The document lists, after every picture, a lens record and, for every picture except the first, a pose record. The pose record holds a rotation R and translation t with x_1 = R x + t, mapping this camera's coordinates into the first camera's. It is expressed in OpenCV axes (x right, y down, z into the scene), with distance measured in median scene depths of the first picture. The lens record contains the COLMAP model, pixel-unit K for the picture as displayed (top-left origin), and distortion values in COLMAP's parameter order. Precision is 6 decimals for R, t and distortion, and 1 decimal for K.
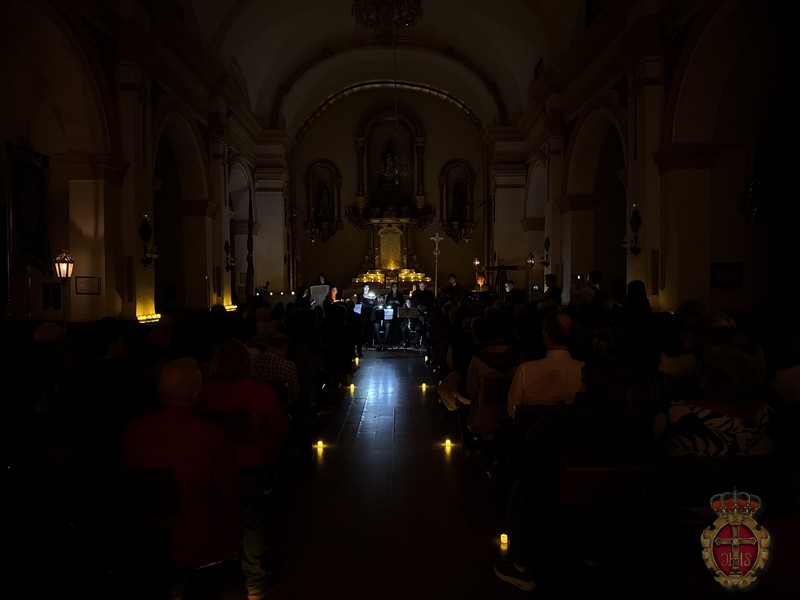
lens RADIAL K [[566.0, 0, 400.0], [0, 566.0, 300.0], [0, 0, 1]] dist [0.179712, -0.325475]
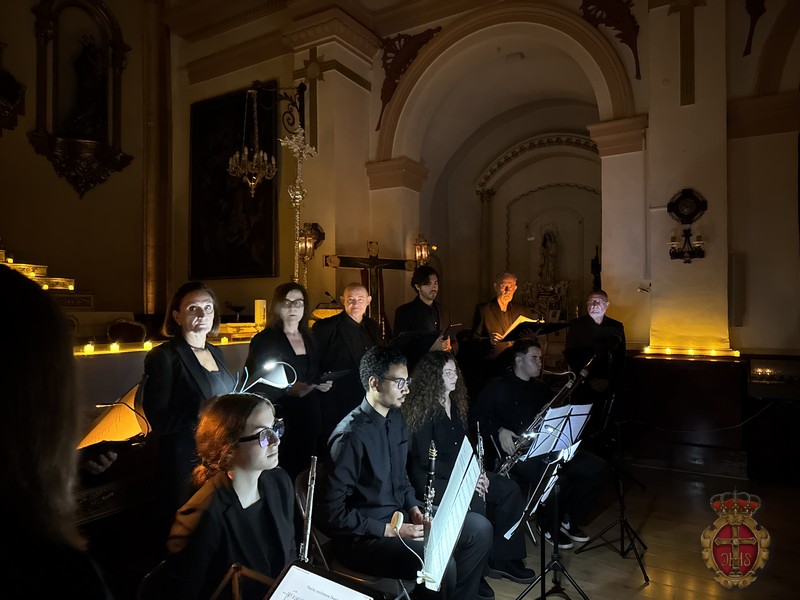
lens RADIAL K [[573.6, 0, 400.0], [0, 573.6, 300.0], [0, 0, 1]] dist [0.036069, -0.031624]
pose [[0.532853, 0.023049, 0.845894, -0.120125], [0.011097, 0.999353, -0.034220, -0.012493], [-0.846135, 0.027621, 0.532252, 0.602236]]
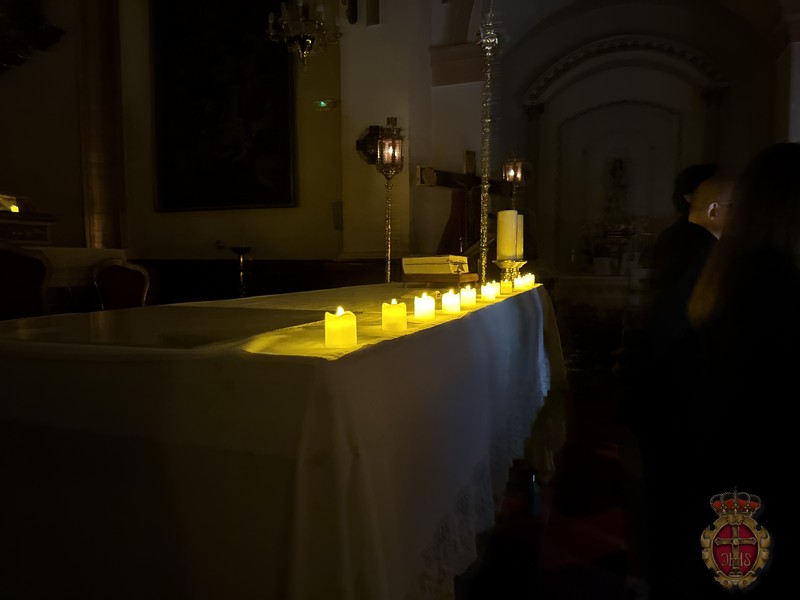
lens RADIAL K [[559.5, 0, 390.6], [0, 559.5, 304.2], [0, 0, 1]] dist [0.002867, 0.003593]
pose [[0.363725, -0.060617, 0.929532, -0.080665], [0.017128, 0.998147, 0.058389, -0.009156], [-0.931349, -0.005316, 0.364089, 0.732411]]
